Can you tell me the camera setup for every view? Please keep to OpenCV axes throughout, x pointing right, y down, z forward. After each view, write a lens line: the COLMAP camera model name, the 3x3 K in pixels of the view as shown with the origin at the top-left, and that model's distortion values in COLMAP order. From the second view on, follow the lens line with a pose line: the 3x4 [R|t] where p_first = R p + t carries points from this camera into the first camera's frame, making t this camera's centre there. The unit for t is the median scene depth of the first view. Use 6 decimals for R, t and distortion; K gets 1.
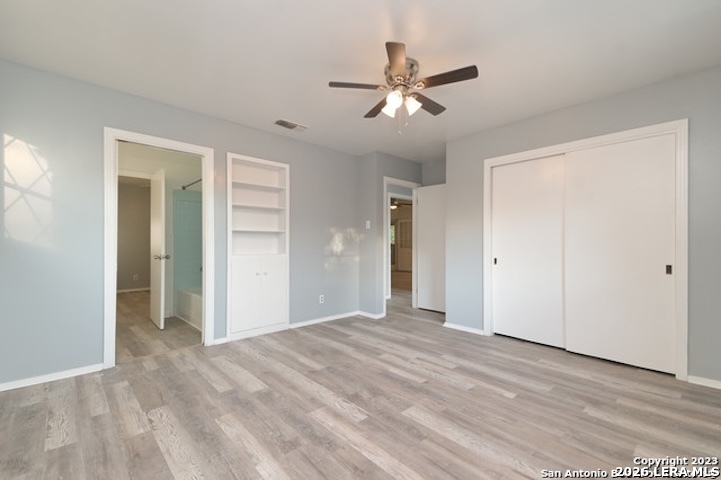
lens RADIAL K [[316.8, 0, 361.6], [0, 316.8, 242.1], [0, 0, 1]] dist [0.003116, 0.000099]
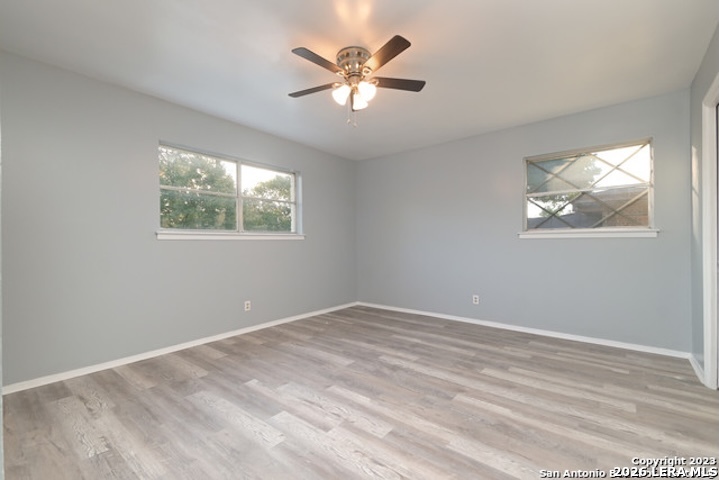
lens RADIAL K [[315.9, 0, 359.2], [0, 315.9, 241.7], [0, 0, 1]] dist [0.003116, 0.000099]
pose [[-0.990817, 0.004331, -0.135143, 0.236683], [0.005530, 0.999949, -0.008493, 0.026880], [0.135100, -0.009162, -0.990790, 1.931245]]
